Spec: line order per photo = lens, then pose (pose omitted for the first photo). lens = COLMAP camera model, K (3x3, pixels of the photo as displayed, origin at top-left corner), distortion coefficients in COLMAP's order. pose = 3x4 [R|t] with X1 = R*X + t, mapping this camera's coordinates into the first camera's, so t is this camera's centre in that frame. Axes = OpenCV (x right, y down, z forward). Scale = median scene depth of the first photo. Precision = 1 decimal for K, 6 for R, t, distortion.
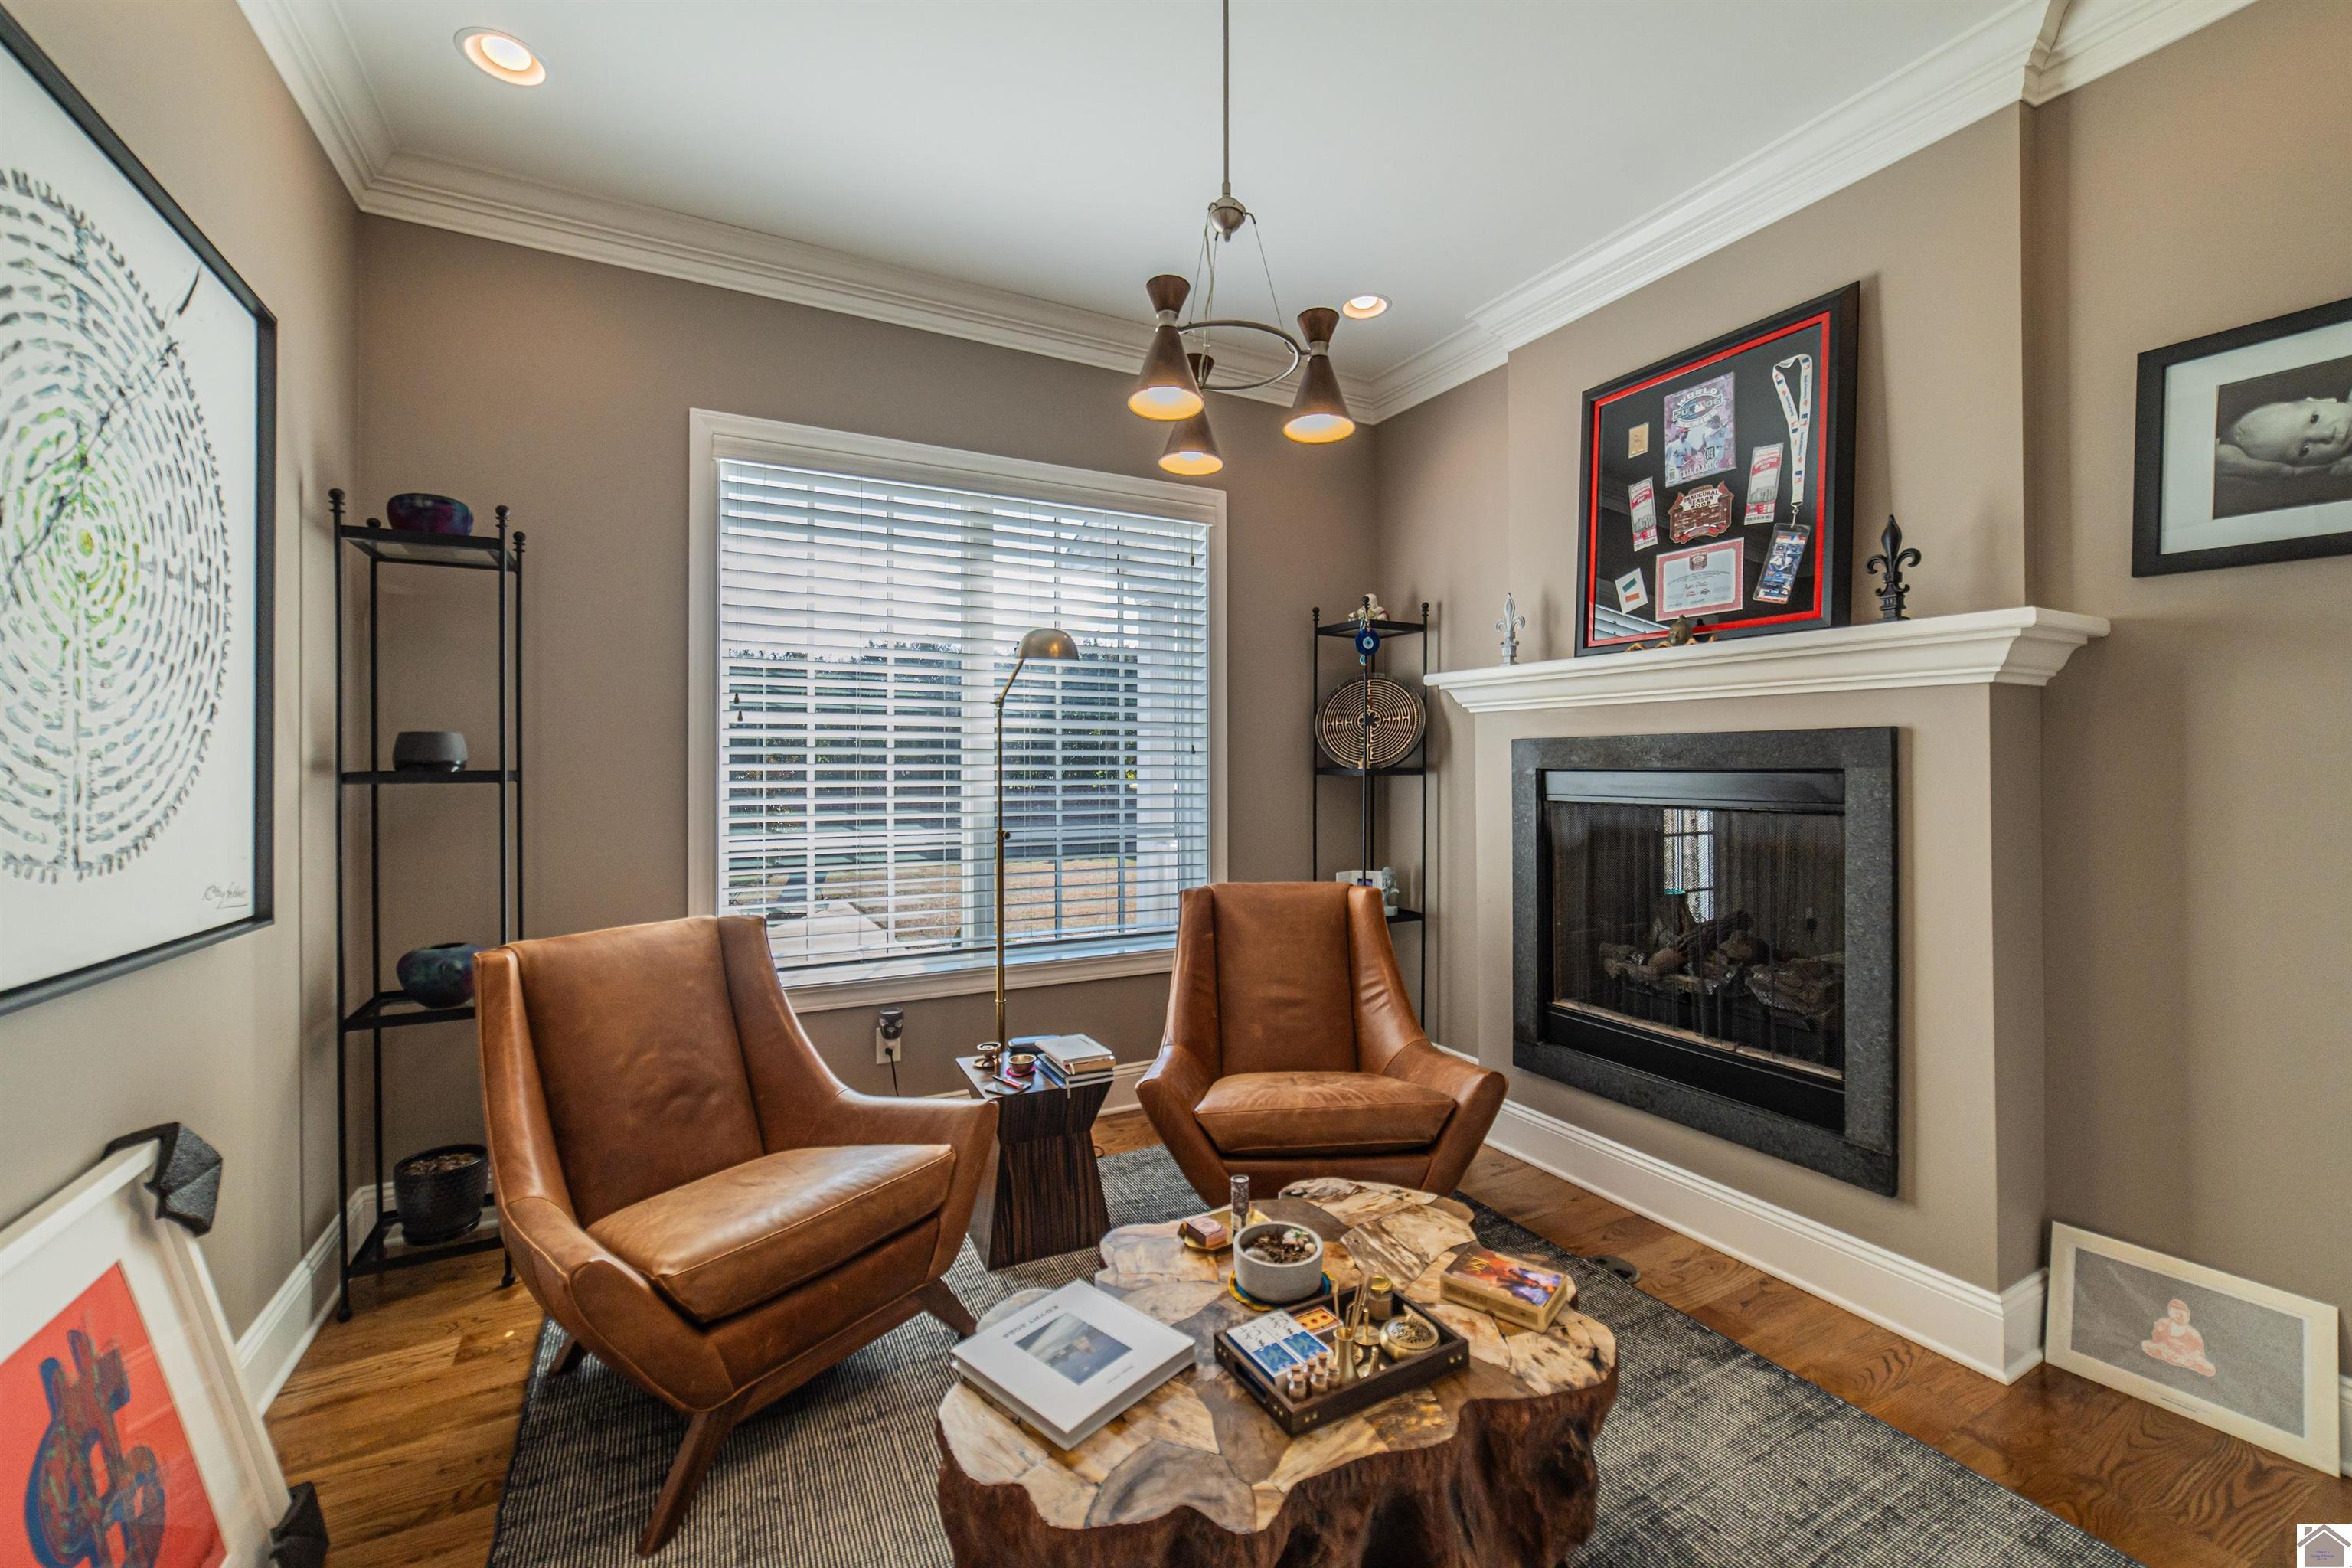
lens RADIAL K [[936.4, 0, 1177.8], [0, 936.4, 767.3], [0, 0, 1]] dist [-0.019417, 0.007010]
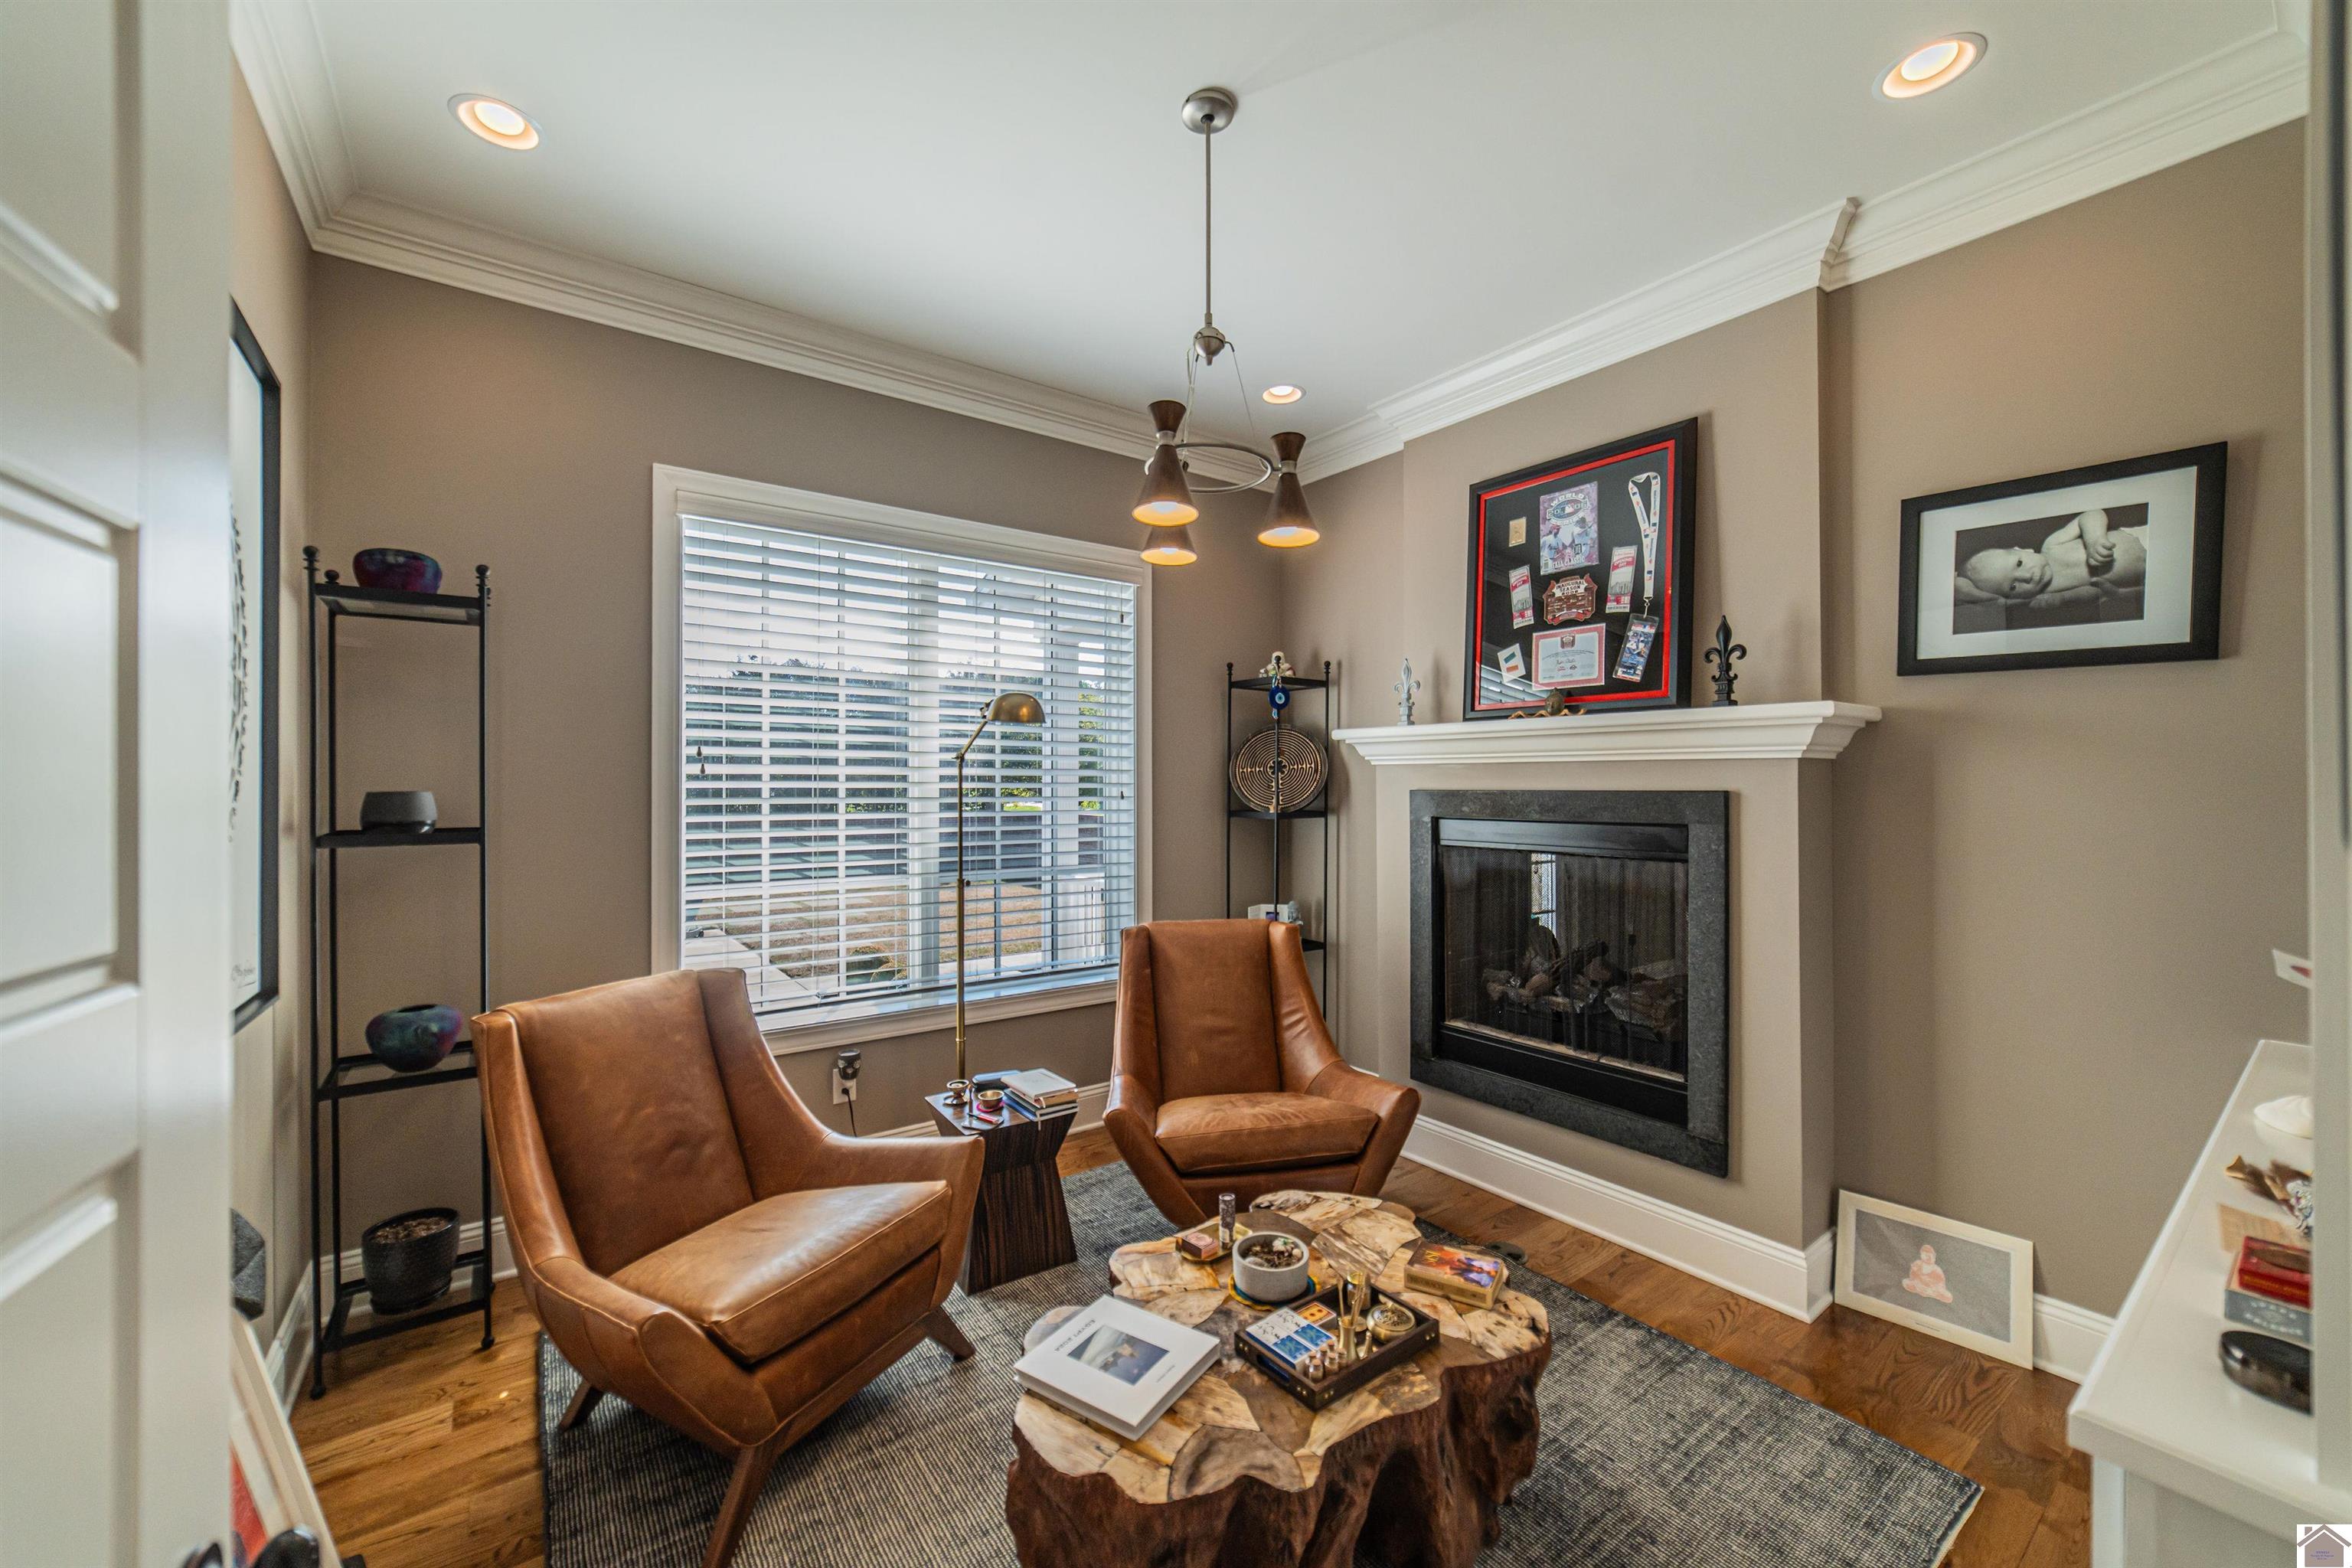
lens RADIAL K [[925.4, 0, 1169.6], [0, 925.4, 777.1], [0, 0, 1]] dist [-0.024101, 0.010196]
pose [[0.988128, 0.008311, 0.153408, -0.149367], [-0.007562, 0.999956, -0.005464, -0.054876], [-0.153446, 0.004239, 0.988148, -0.087549]]
